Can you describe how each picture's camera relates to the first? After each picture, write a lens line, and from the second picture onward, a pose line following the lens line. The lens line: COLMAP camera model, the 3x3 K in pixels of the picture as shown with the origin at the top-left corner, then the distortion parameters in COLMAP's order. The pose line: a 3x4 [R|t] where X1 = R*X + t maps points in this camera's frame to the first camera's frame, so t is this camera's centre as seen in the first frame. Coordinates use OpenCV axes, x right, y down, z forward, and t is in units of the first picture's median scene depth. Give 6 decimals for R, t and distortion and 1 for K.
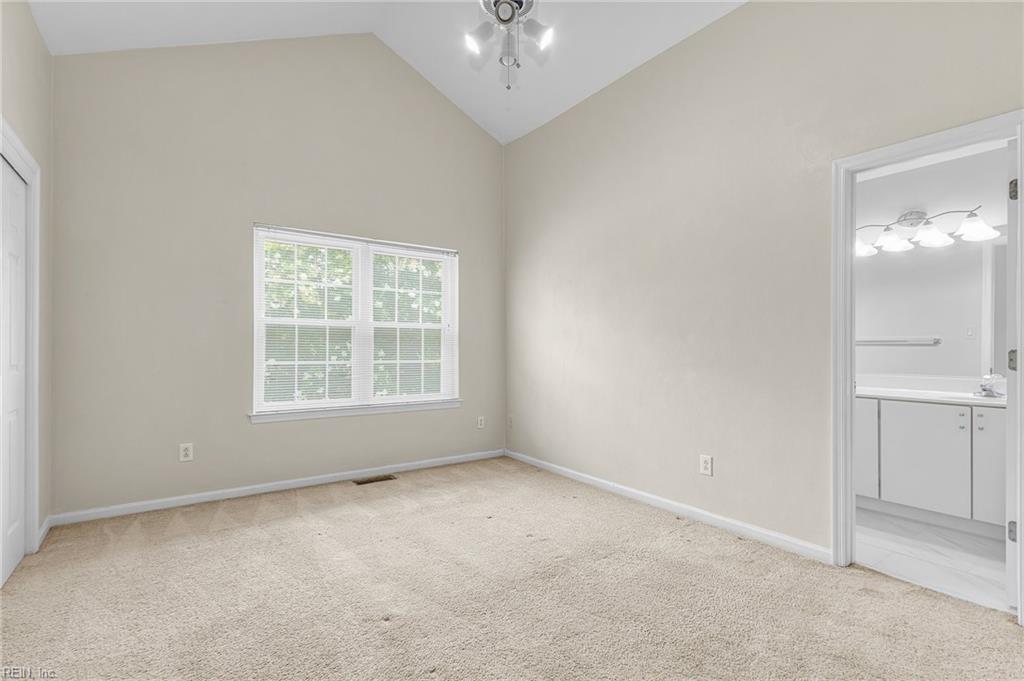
lens RADIAL K [[486.2, 0, 514.0], [0, 486.2, 341.2], [0, 0, 1]] dist [0.001811, -0.000342]
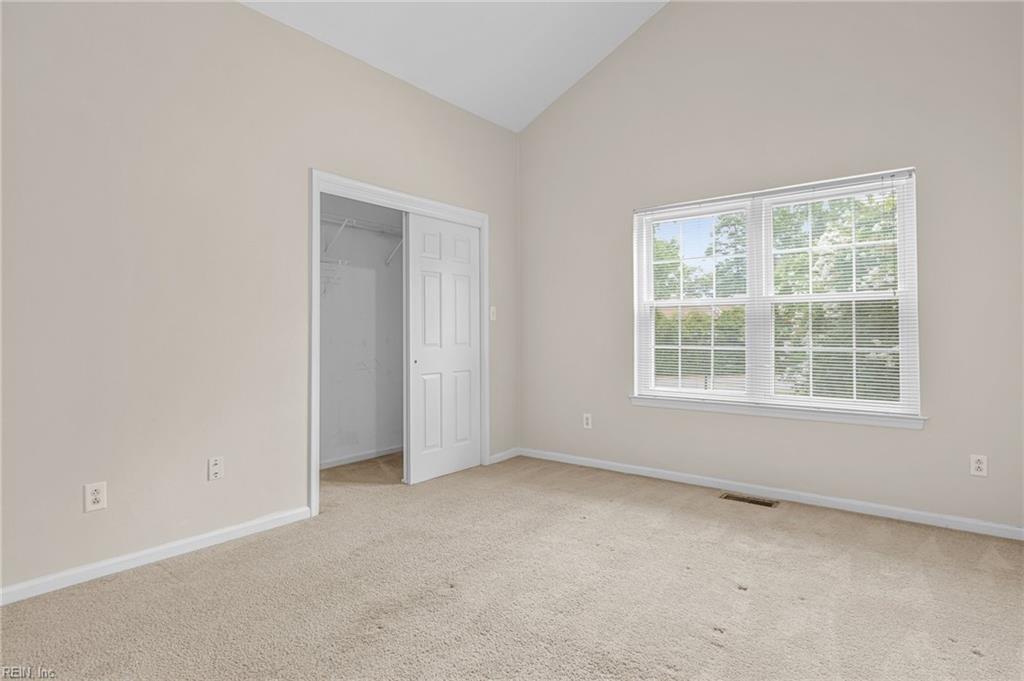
lens RADIAL K [[540.3, 0, 513.0], [0, 540.3, 317.4], [0, 0, 1]] dist [-0.002221, -0.000624]
pose [[0.275781, -0.035622, -0.960560, 0.500608], [0.012085, 0.999363, -0.033591, 0.020500], [0.961145, -0.002345, 0.276035, 0.448220]]
